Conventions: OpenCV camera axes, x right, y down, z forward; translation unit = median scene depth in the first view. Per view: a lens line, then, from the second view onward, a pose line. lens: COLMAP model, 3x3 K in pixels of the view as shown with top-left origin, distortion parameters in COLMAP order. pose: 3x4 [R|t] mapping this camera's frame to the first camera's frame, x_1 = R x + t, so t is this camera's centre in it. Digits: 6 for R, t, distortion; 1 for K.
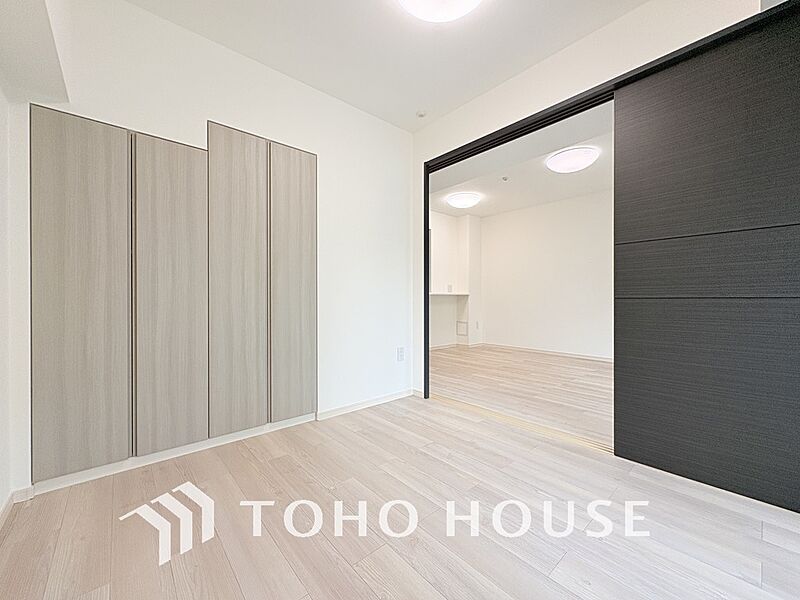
lens RADIAL K [[321.3, 0, 400.0], [0, 321.3, 300.0], [0, 0, 1]] dist [-0.000782, -0.000171]
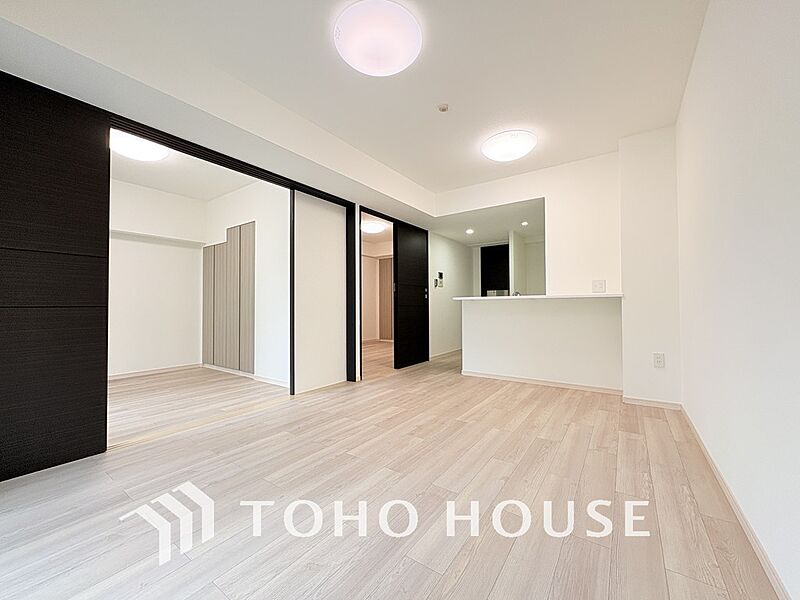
lens RADIAL K [[321.3, 0, 400.0], [0, 321.3, 300.0], [0, 0, 1]] dist [-0.000782, -0.000171]
pose [[0.232715, -0.015948, -0.972414, 1.264974], [0.001764, 0.999871, -0.015976, -0.006476], [0.972543, 0.002003, 0.232713, 1.103136]]
